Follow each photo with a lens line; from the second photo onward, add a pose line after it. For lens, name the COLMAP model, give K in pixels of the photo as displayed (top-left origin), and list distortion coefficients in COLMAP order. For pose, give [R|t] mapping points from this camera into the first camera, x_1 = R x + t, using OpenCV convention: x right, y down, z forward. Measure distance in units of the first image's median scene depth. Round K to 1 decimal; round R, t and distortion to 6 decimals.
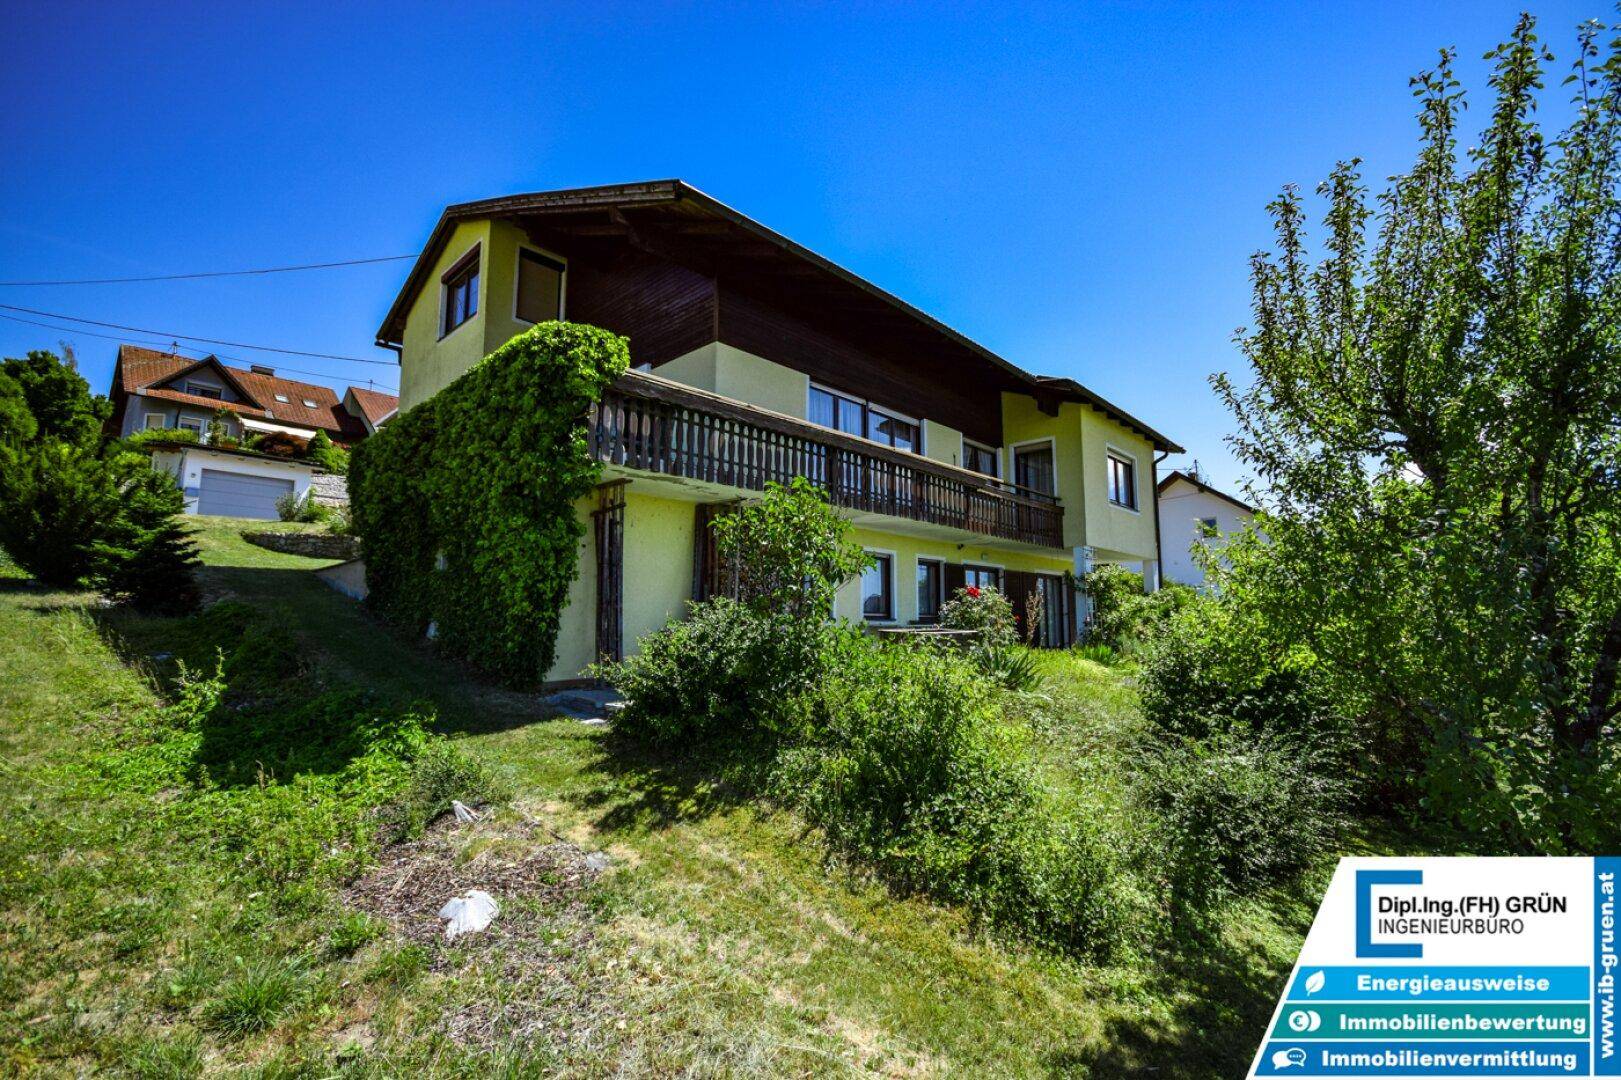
lens RADIAL K [[726.6, 0, 844.6], [0, 726.6, 542.3], [0, 0, 1]] dist [0.019013, -0.017922]
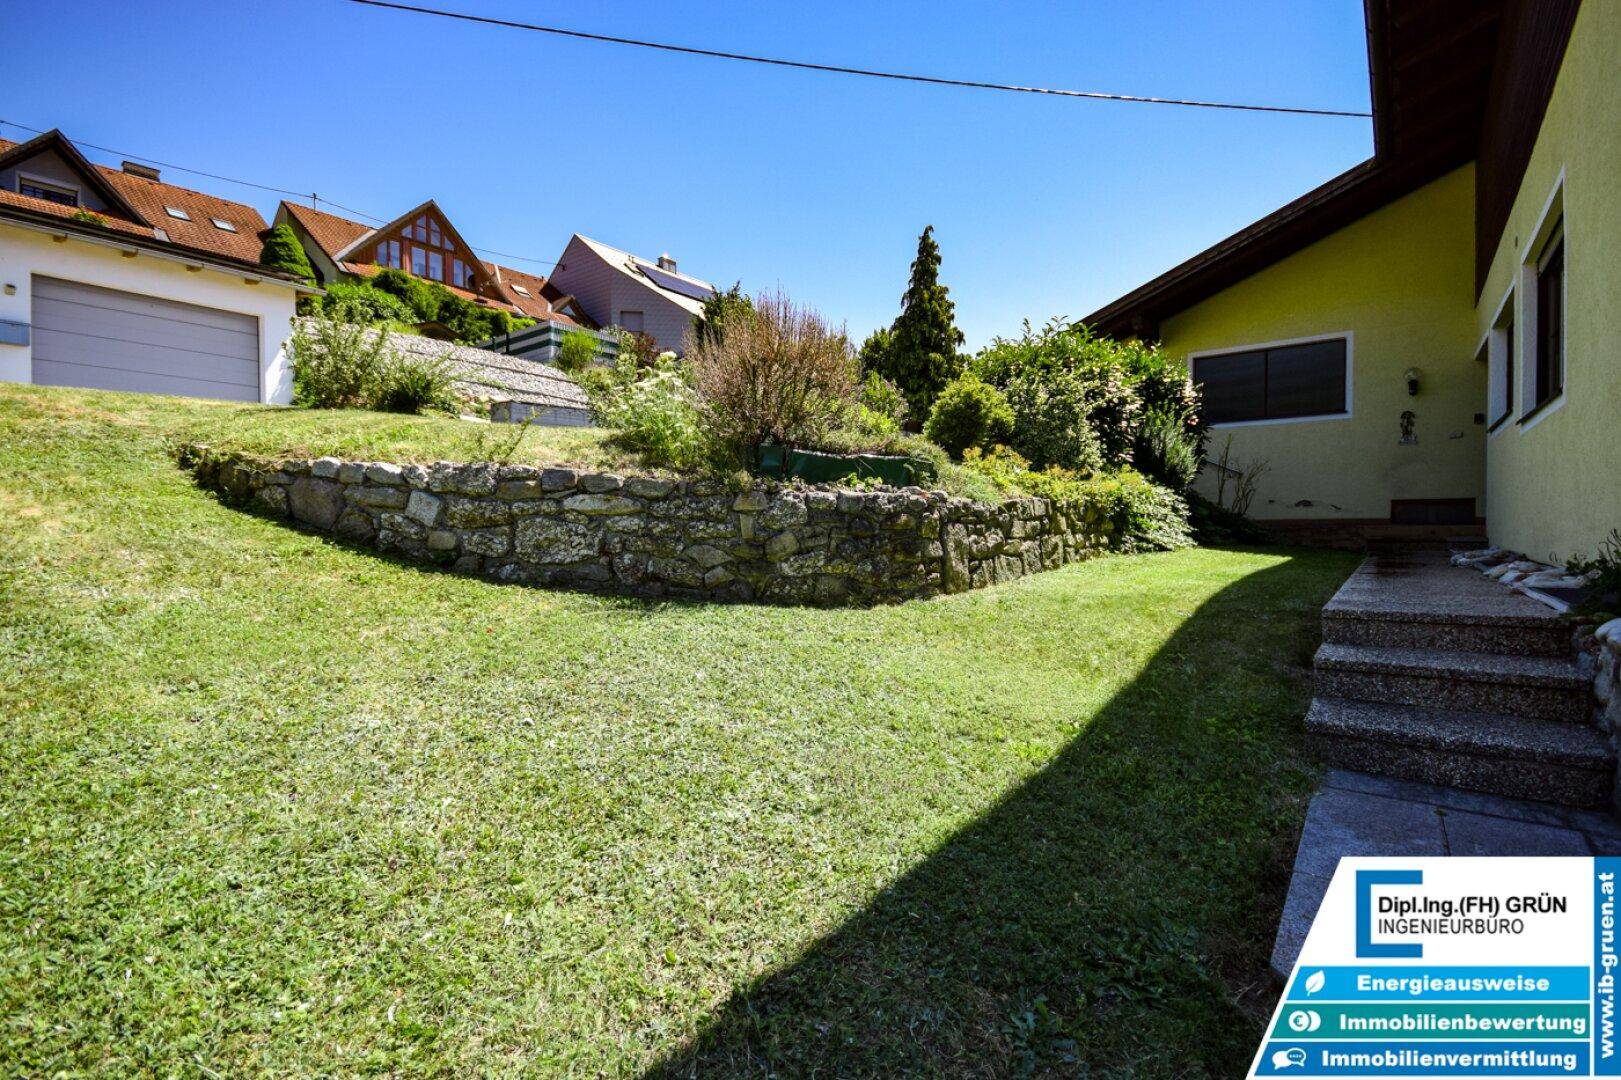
lens RADIAL K [[726.6, 0, 844.6], [0, 726.6, 542.3], [0, 0, 1]] dist [0.019013, -0.017922]
pose [[0.996699, -0.003761, 0.081105, -0.281154], [-0.007732, 0.989990, 0.140929, -0.008757], [-0.080823, -0.141091, 0.986692, 0.331776]]
